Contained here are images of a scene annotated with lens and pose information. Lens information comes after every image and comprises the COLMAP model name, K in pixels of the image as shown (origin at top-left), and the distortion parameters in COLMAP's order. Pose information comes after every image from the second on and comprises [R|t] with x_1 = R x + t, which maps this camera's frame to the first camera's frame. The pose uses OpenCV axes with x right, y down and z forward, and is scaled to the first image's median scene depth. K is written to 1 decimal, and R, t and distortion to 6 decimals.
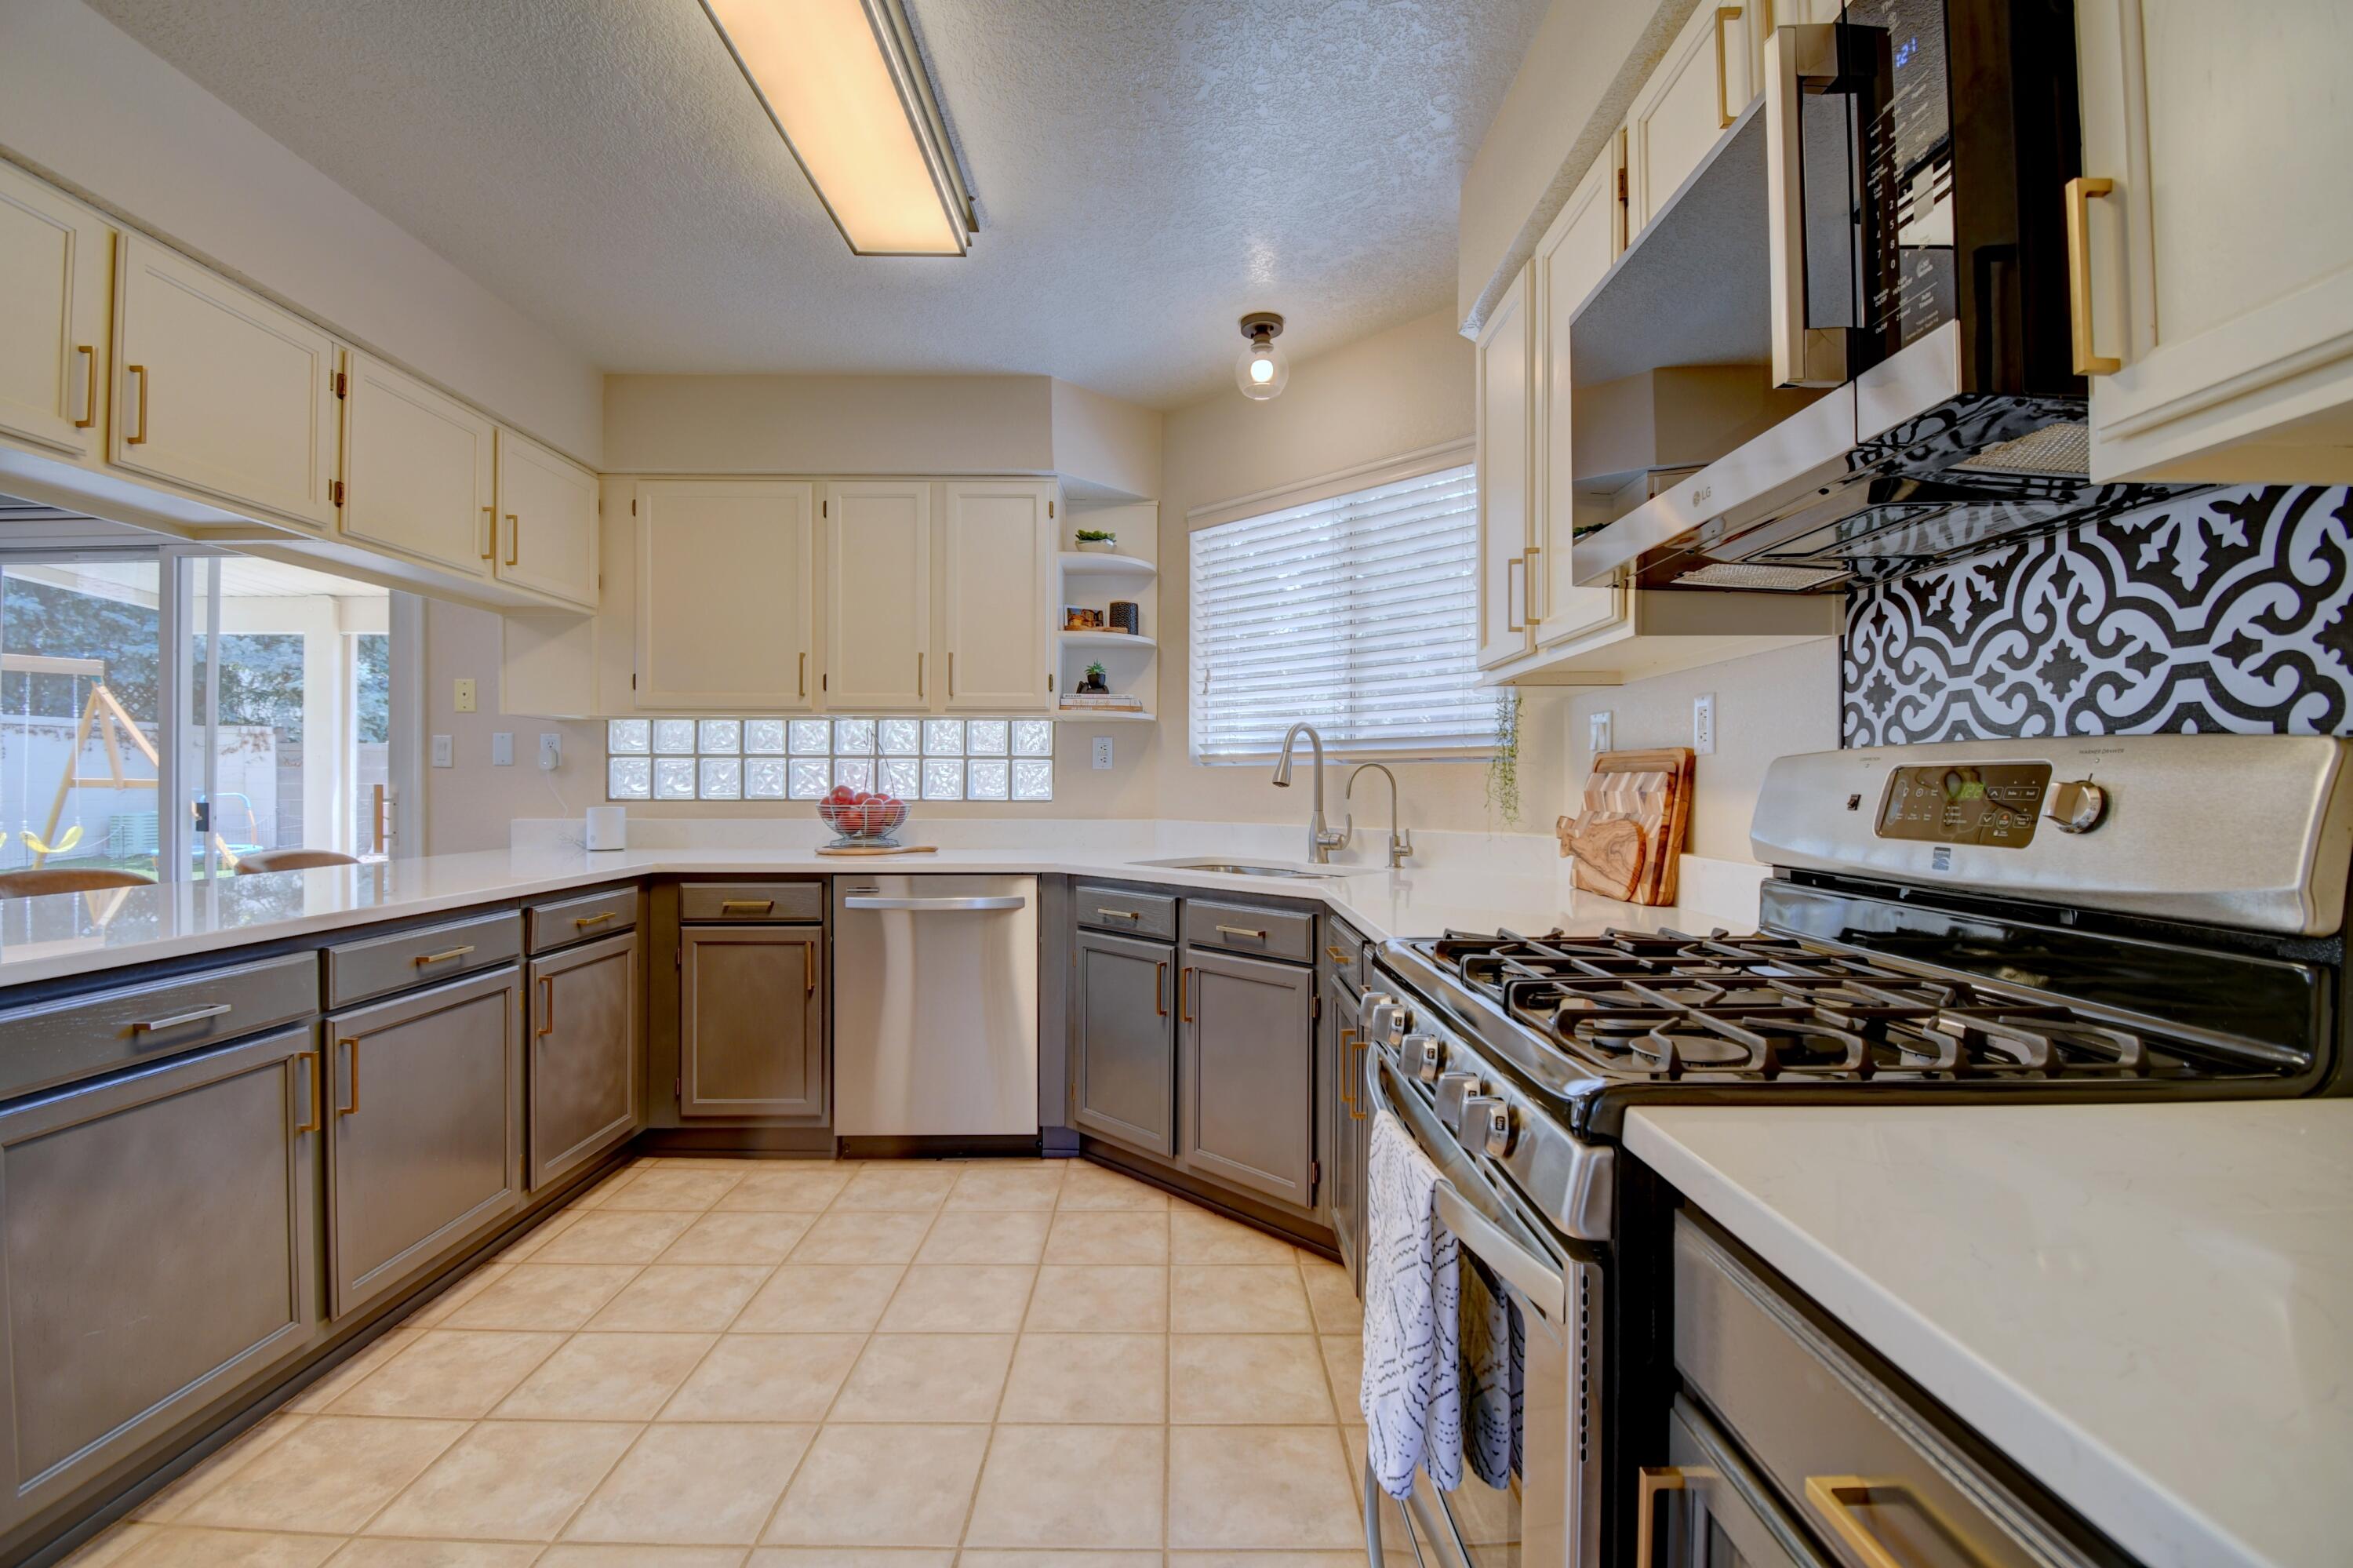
lens RADIAL K [[1041.3, 0, 1178.3], [0, 1041.3, 787.5], [0, 0, 1]] dist [0.017717, -0.024960]
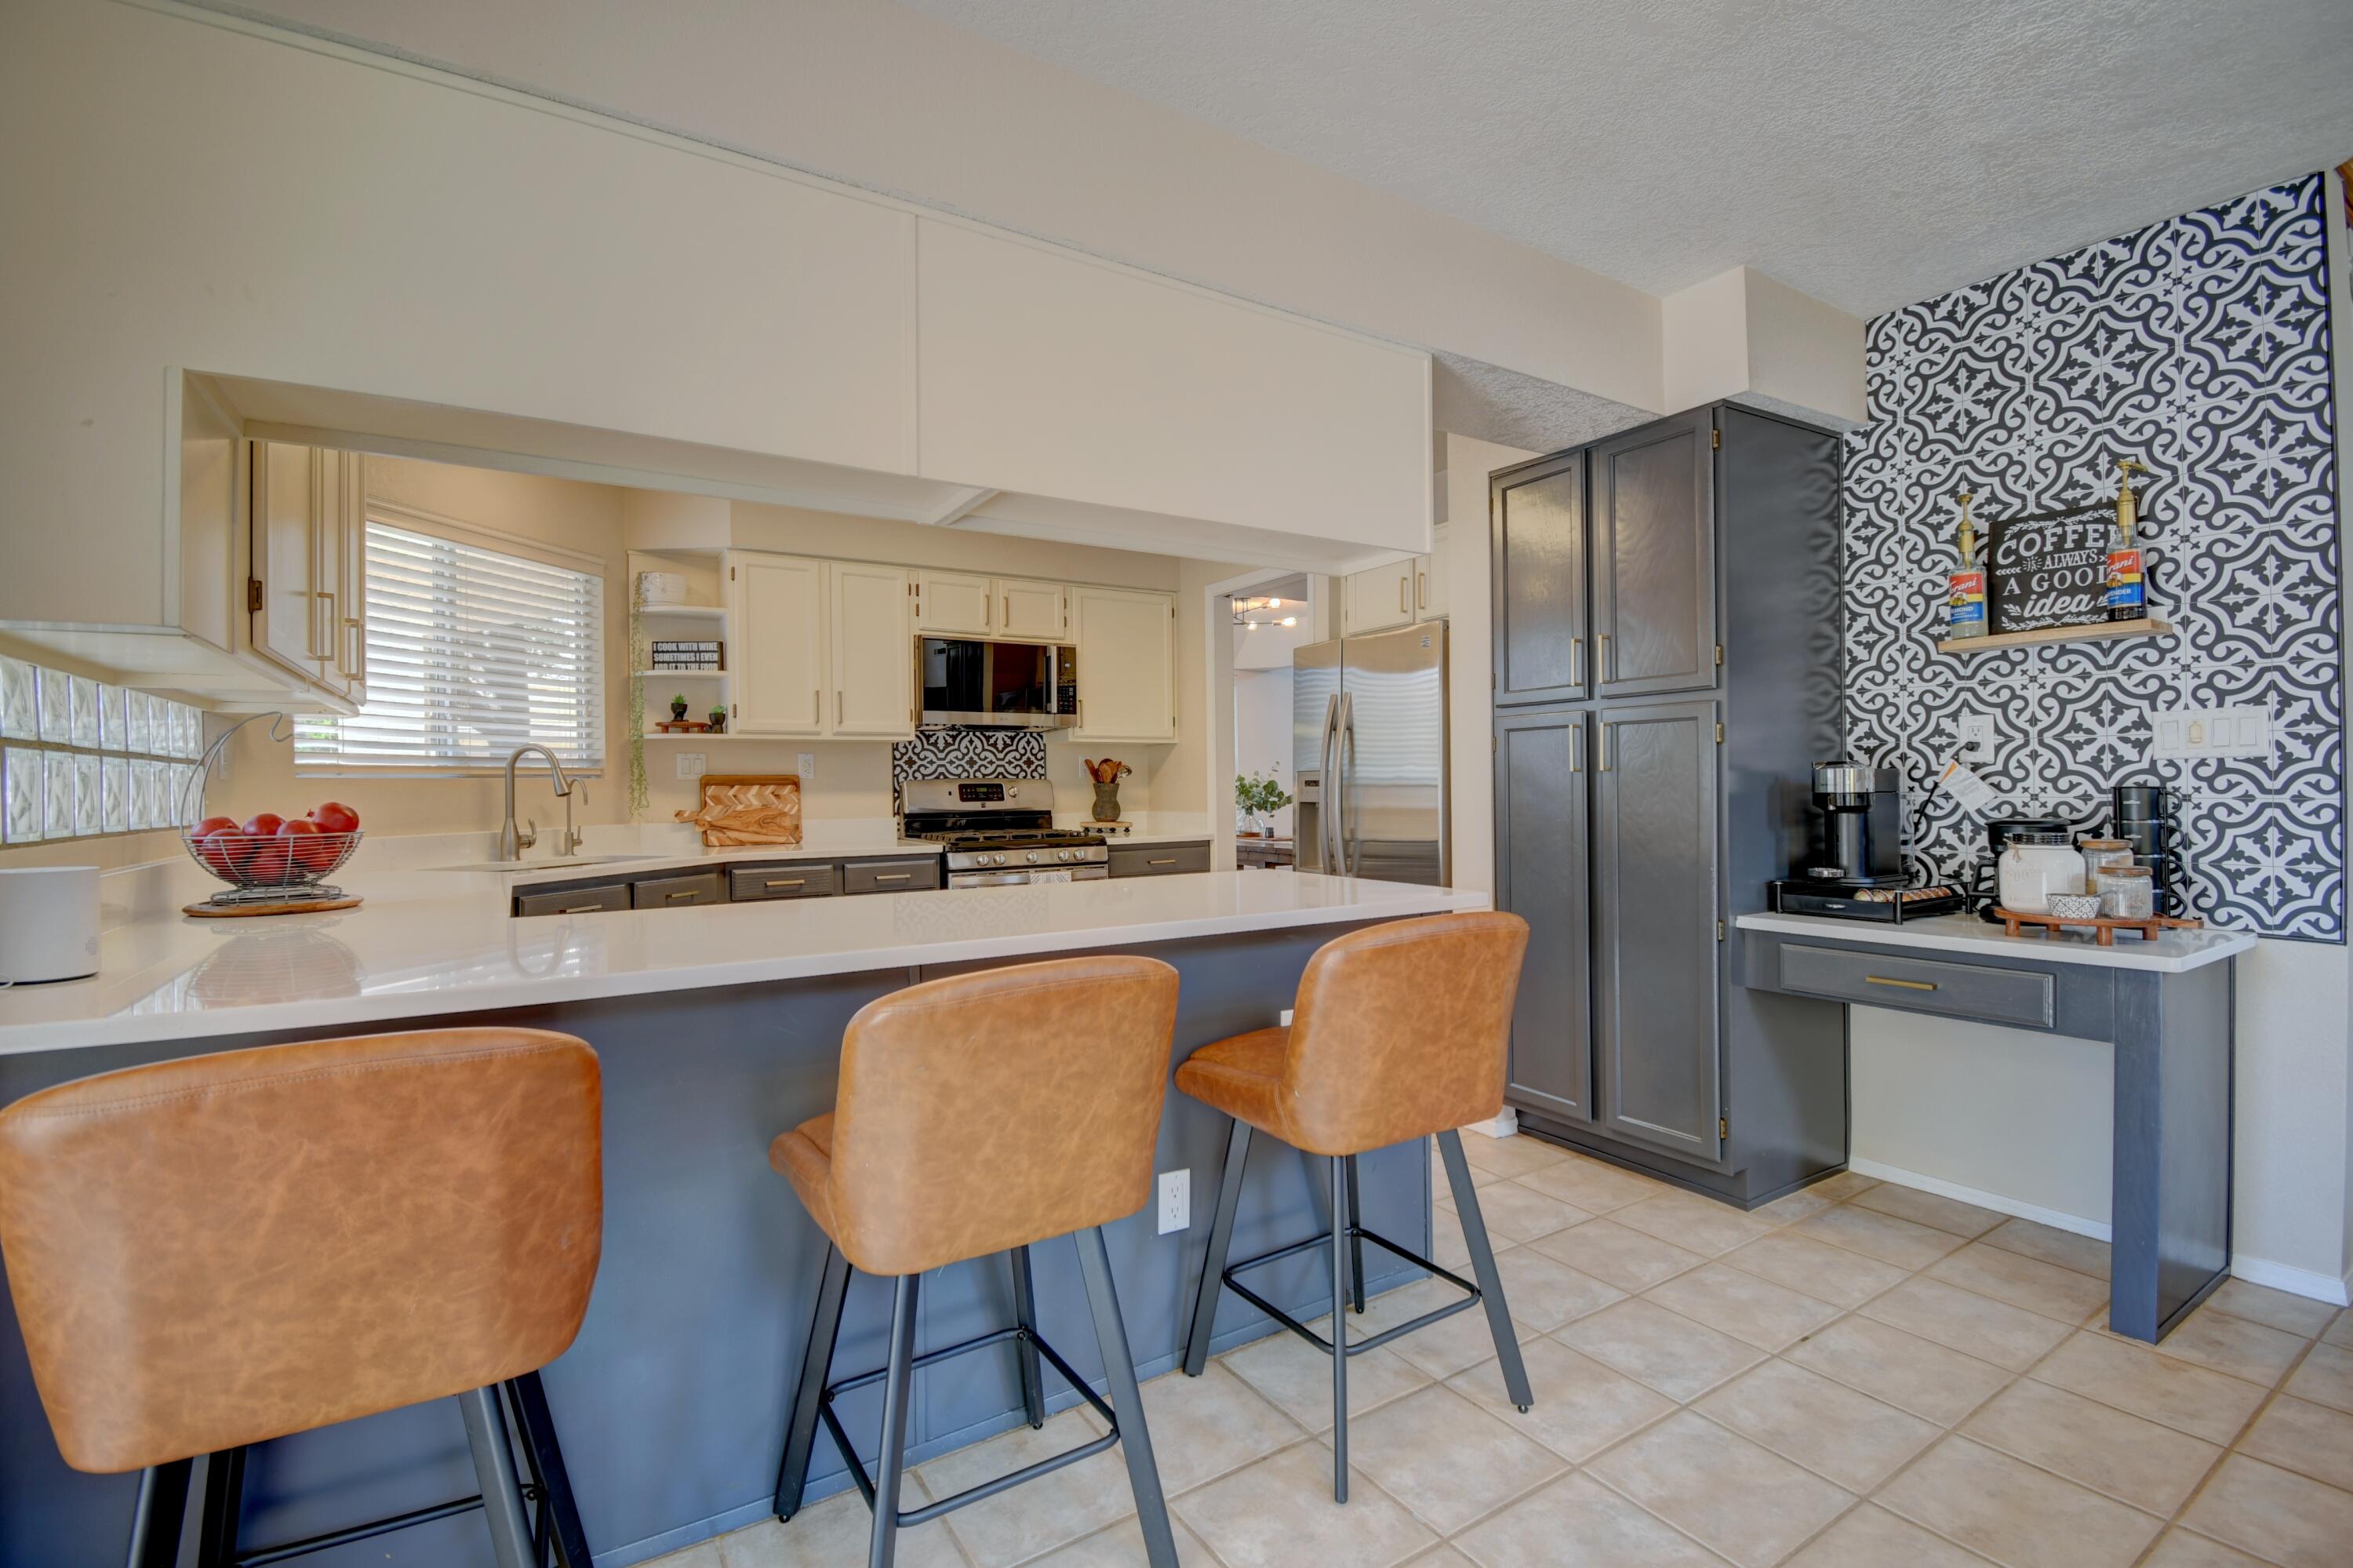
lens RADIAL K [[1041.3, 0, 1178.3], [0, 1041.3, 787.5], [0, 0, 1]] dist [0.017717, -0.024960]
pose [[-0.532702, 0.003642, 0.846295, -3.344547], [0.015892, 0.999857, 0.005701, -0.017334], [-0.846153, 0.016486, -0.532684, 2.592409]]
